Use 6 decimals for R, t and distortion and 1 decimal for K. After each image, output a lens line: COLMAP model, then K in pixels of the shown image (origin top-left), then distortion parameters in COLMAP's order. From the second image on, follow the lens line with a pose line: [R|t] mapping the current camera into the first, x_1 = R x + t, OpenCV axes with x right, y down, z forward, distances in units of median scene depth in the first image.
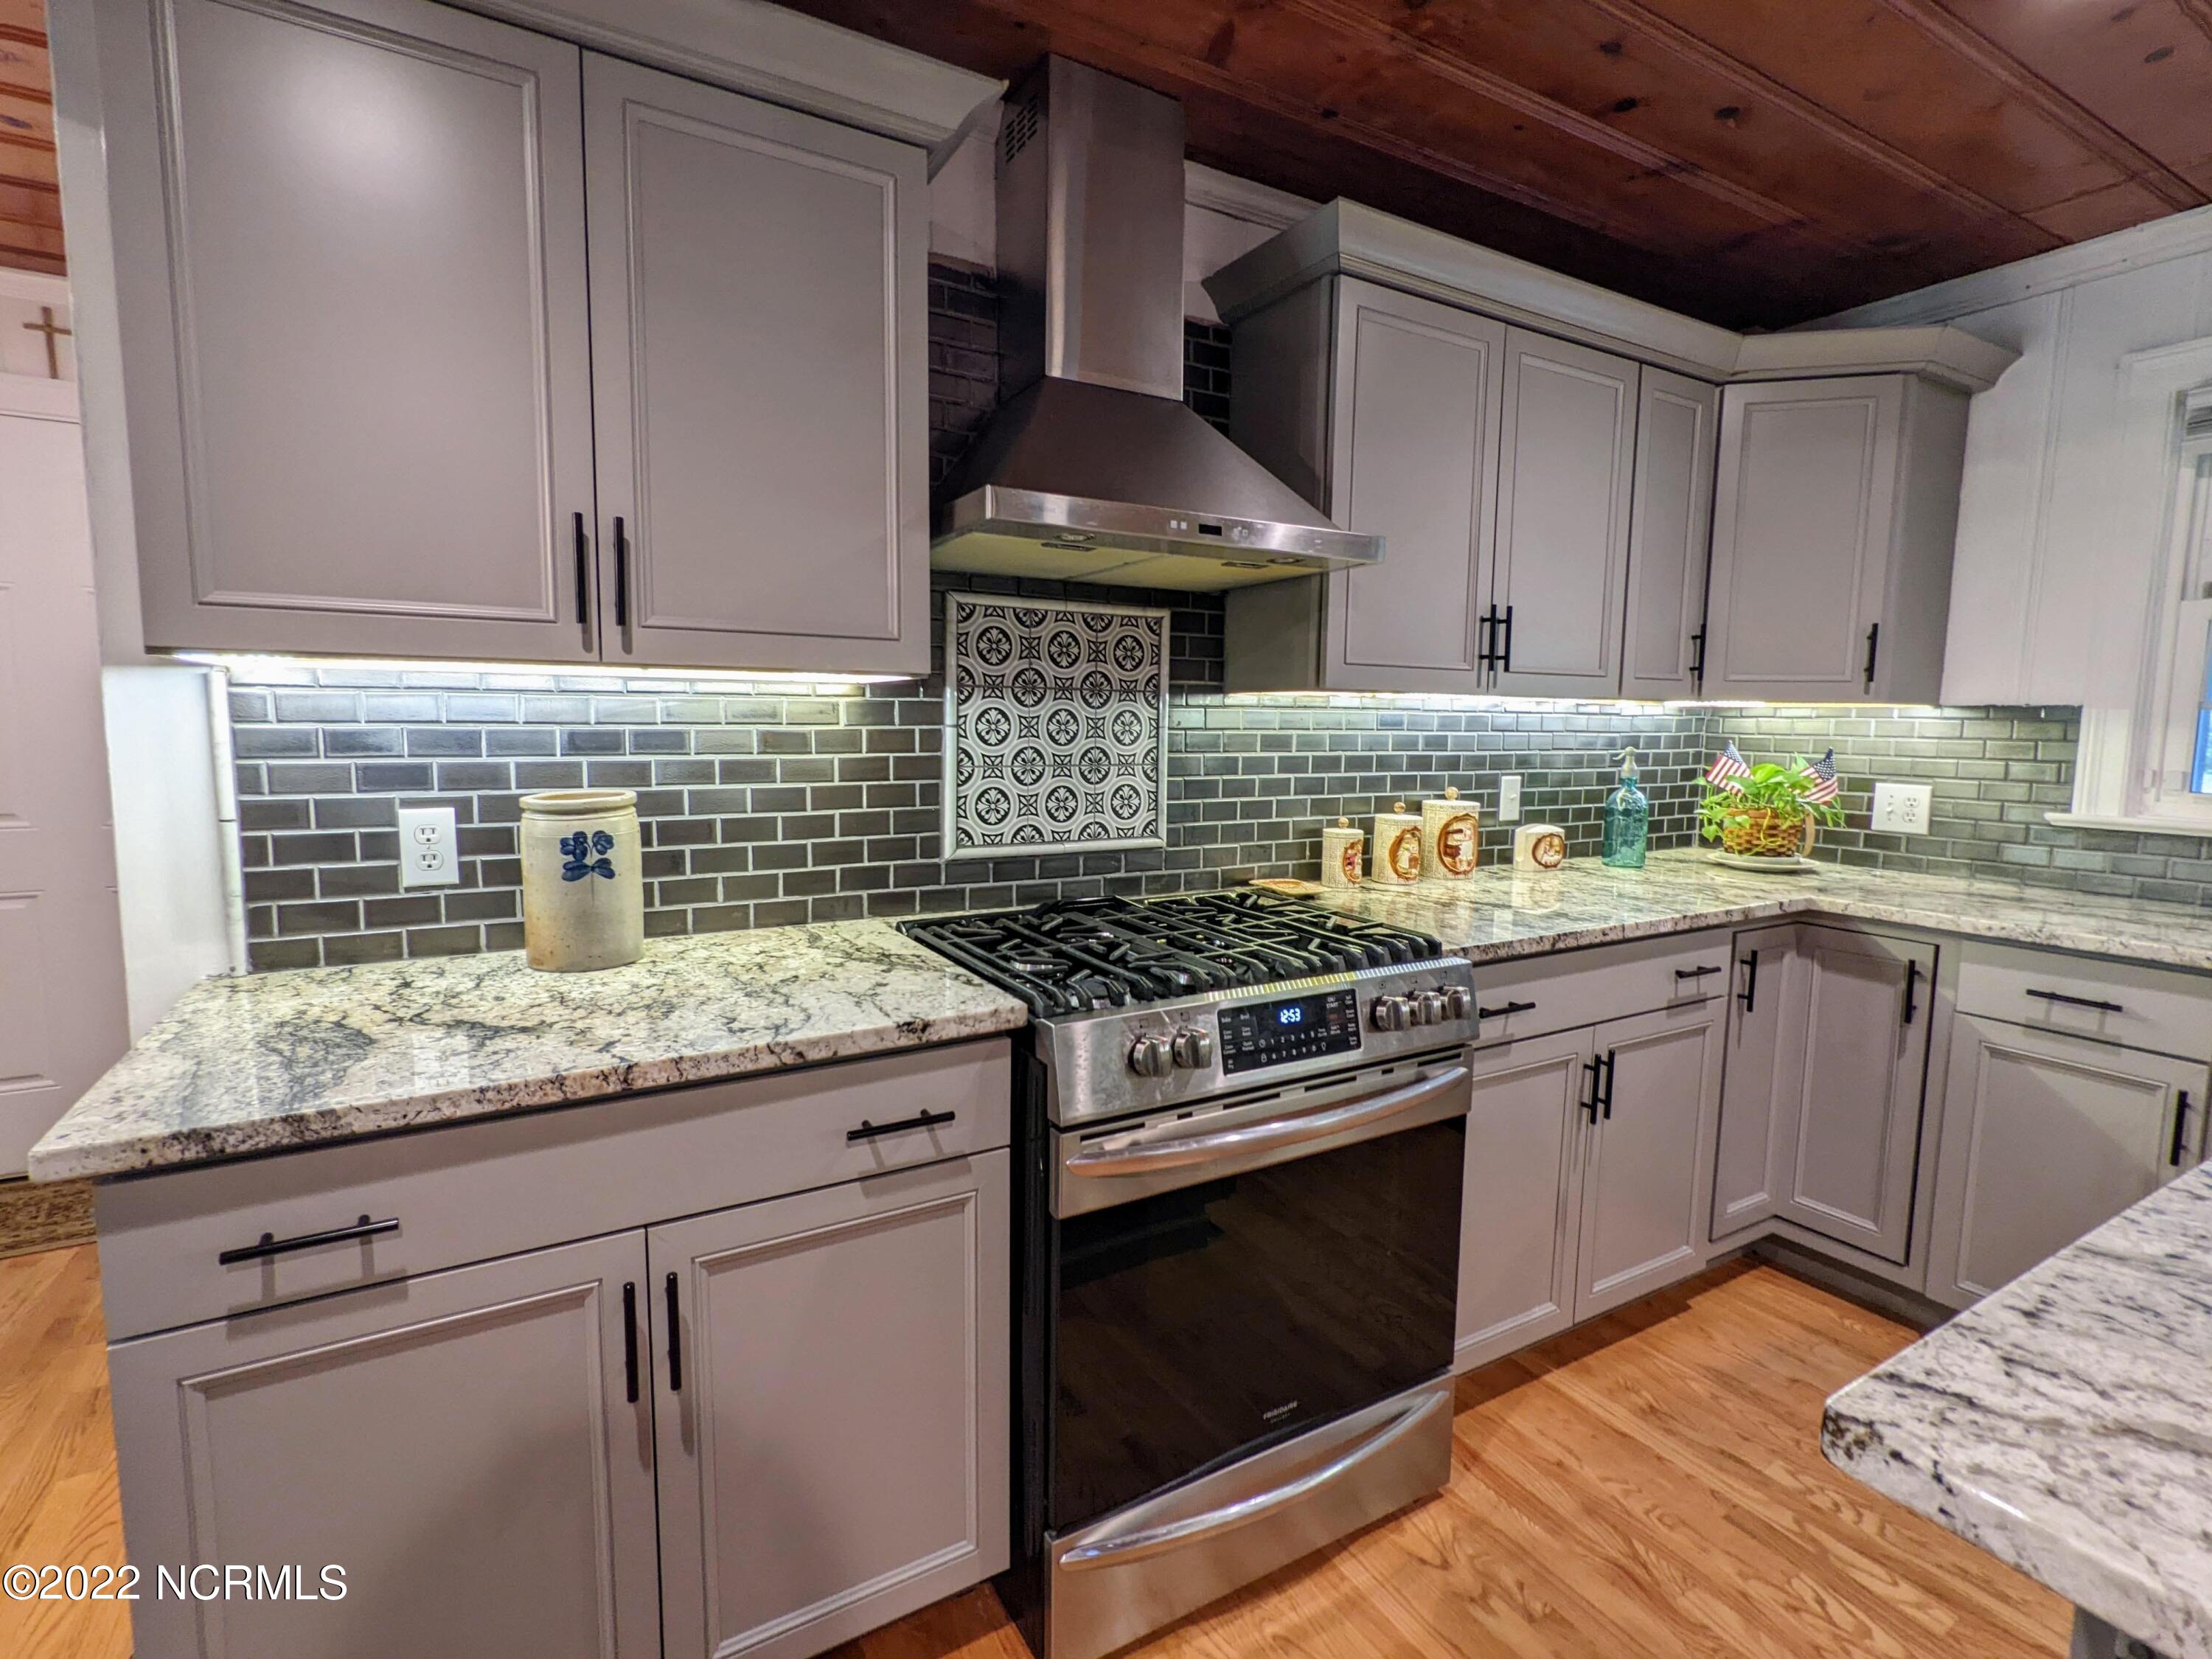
lens RADIAL K [[1047.6, 0, 1110.7], [0, 1047.6, 825.1], [0, 0, 1]] dist [-0.000448, 0.002916]
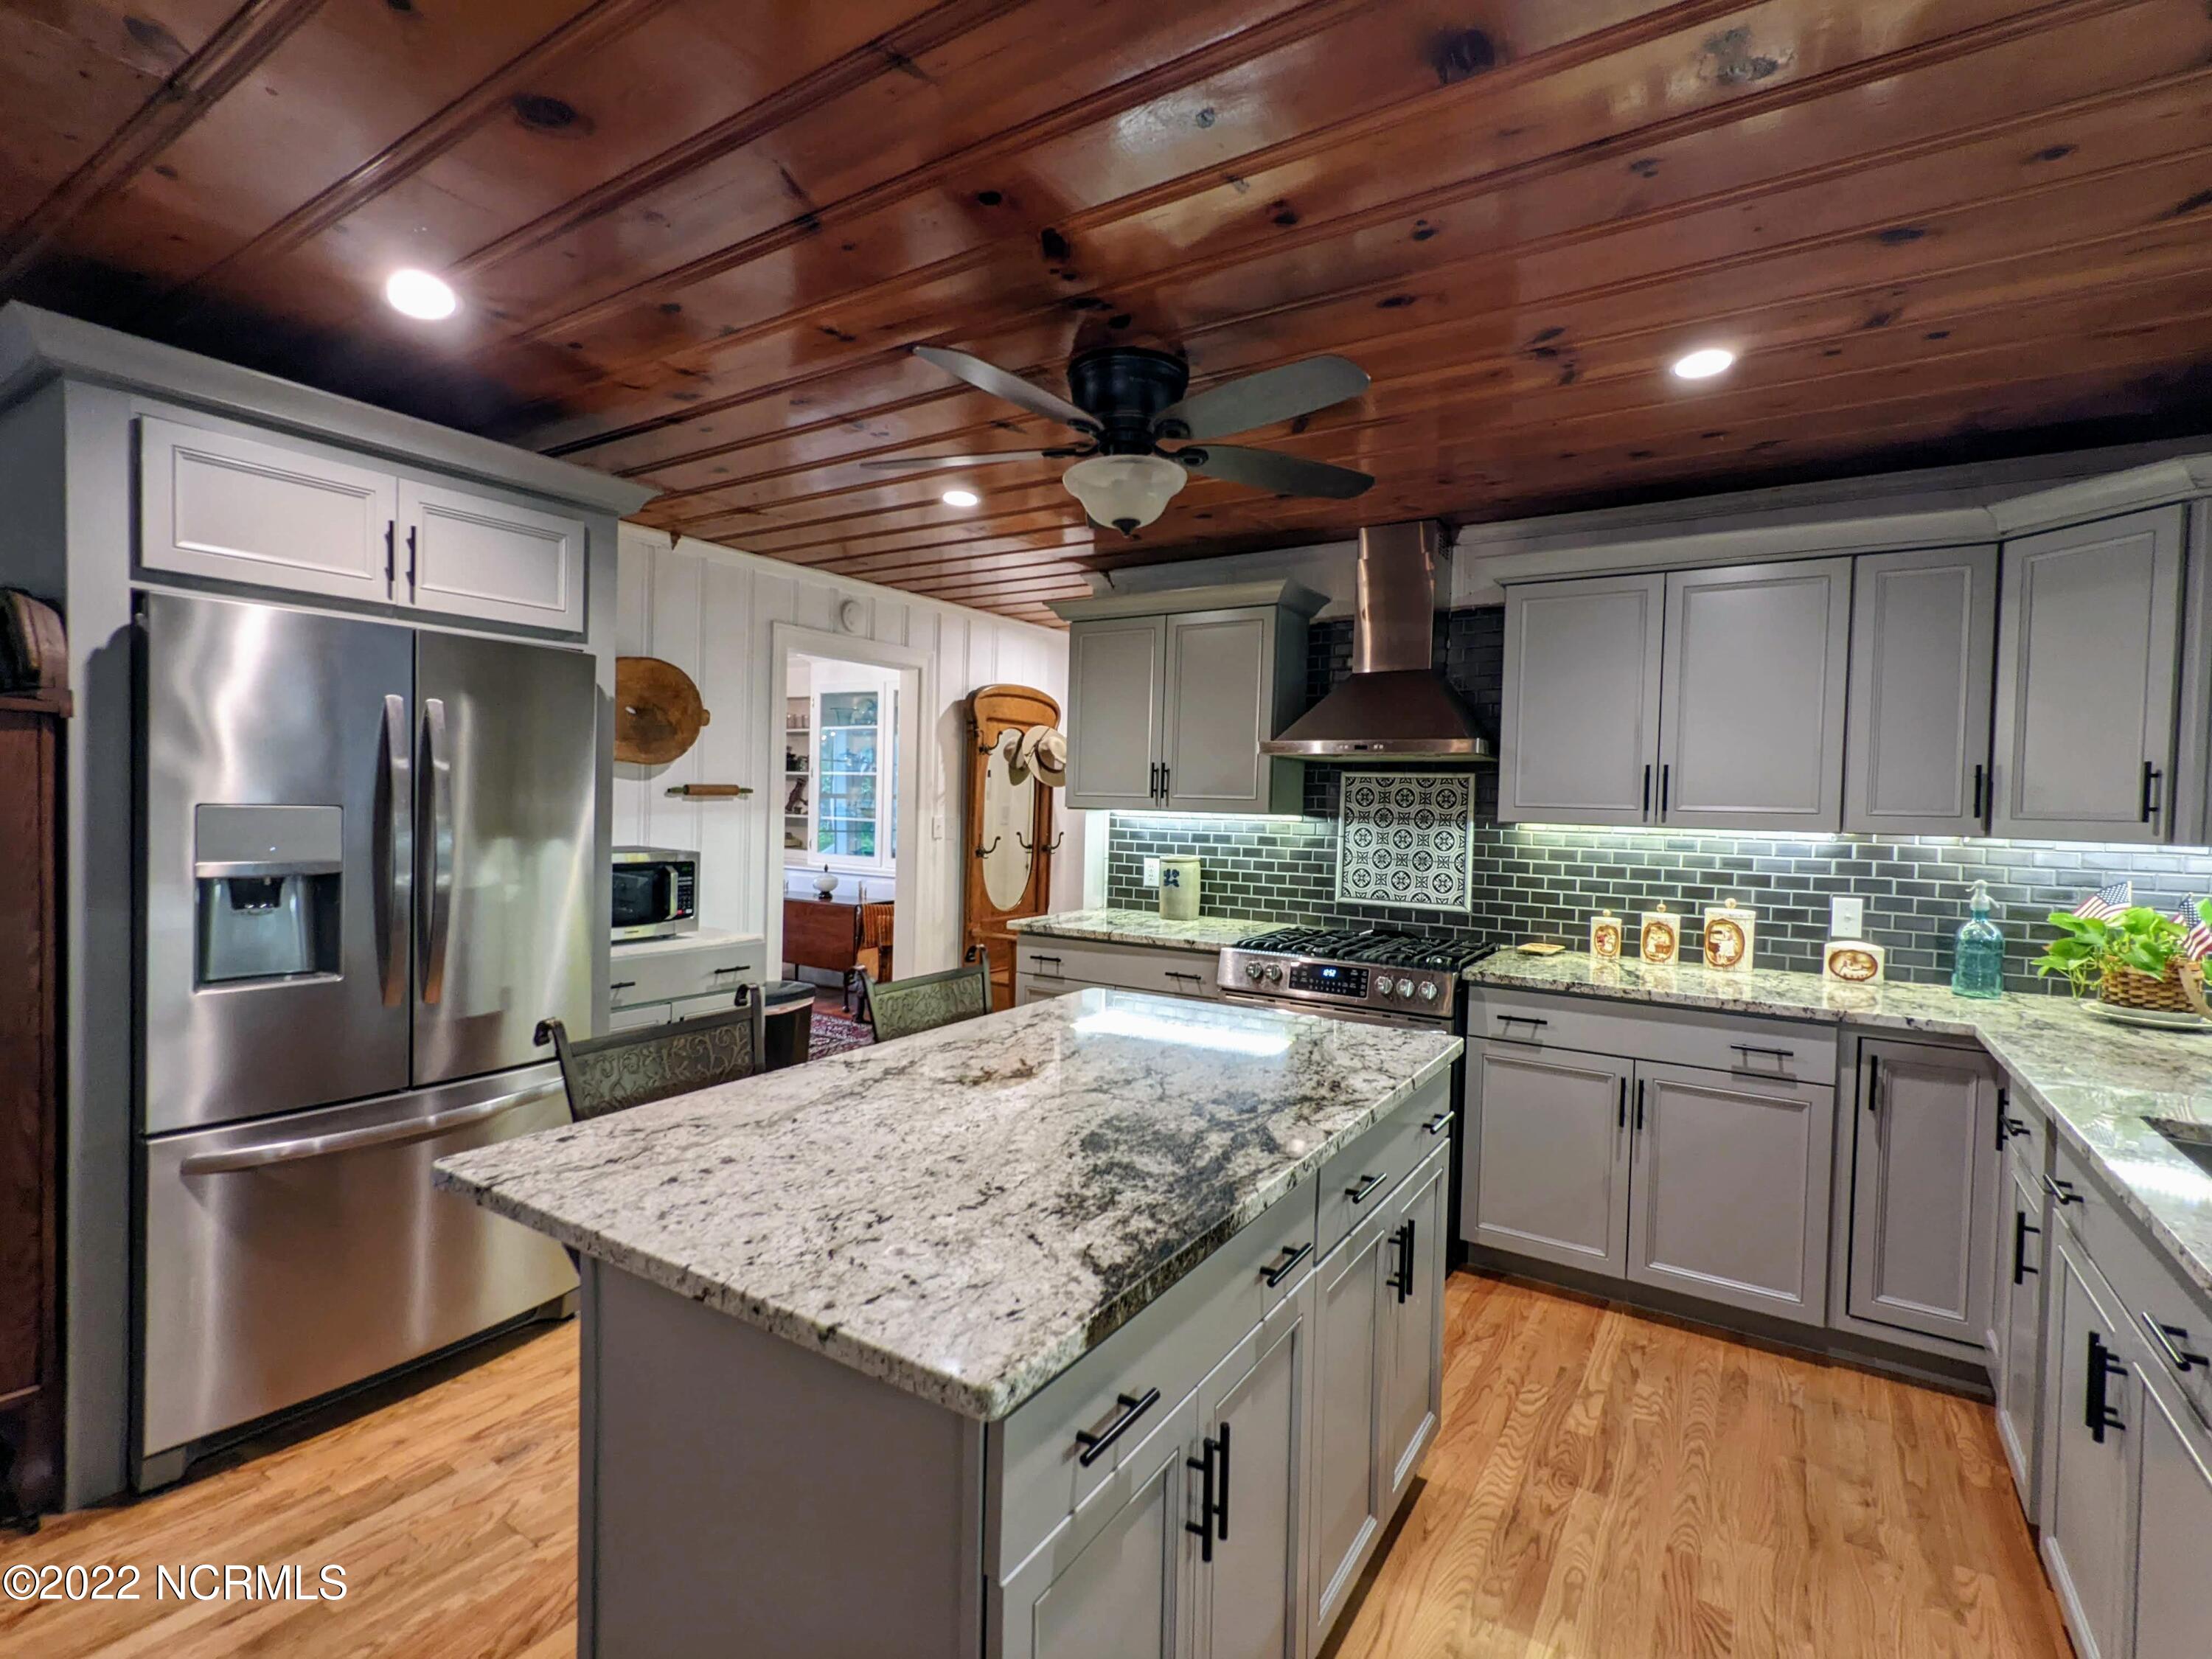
lens RADIAL K [[1047.6, 0, 1104.1], [0, 1047.6, 829.4], [0, 0, 1]] dist [-0.000448, 0.002916]
pose [[0.450780, 0.024635, -0.892295, 1.563722], [-0.109461, 0.993600, -0.027867, -0.001427], [0.885898, 0.110234, 0.450592, -0.350785]]
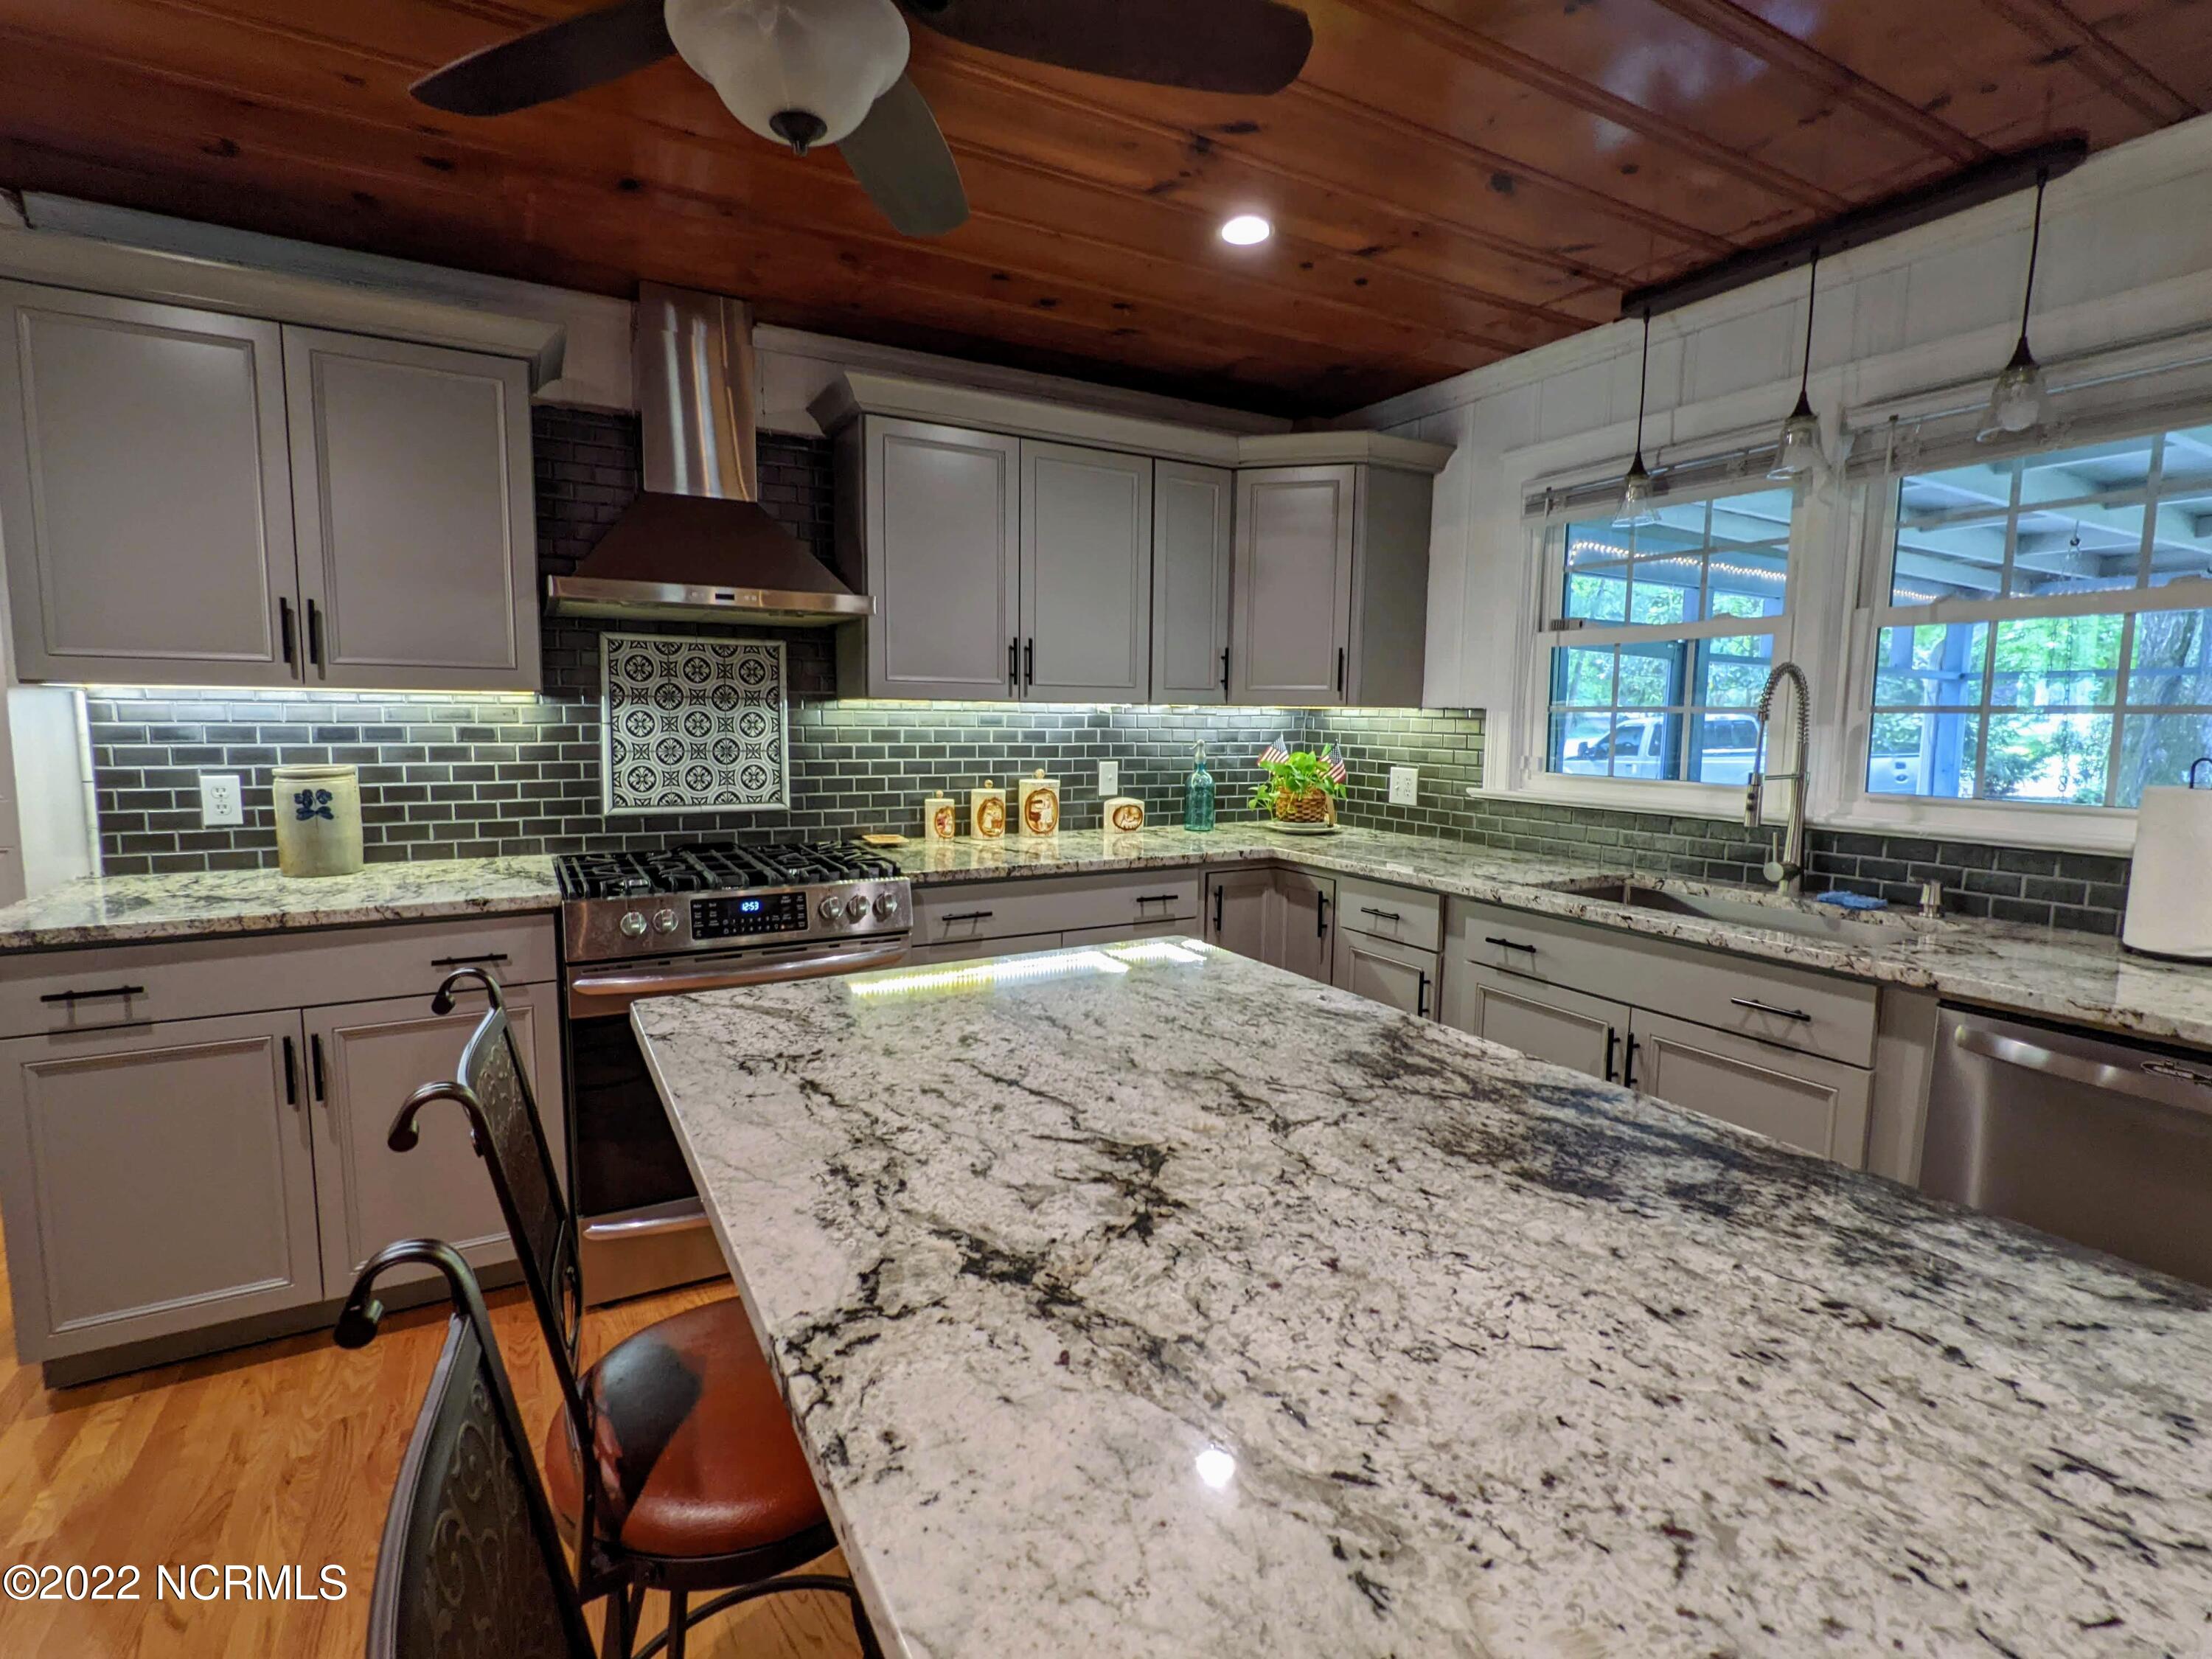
lens RADIAL K [[1047.6, 0, 1103.9], [0, 1047.6, 825.8], [0, 0, 1]] dist [-0.000448, 0.002916]
pose [[0.999812, 0.001910, -0.019292, 0.610782], [-0.001826, 0.999989, 0.004353, 0.043010], [0.019300, -0.004317, 0.999804, -0.478568]]
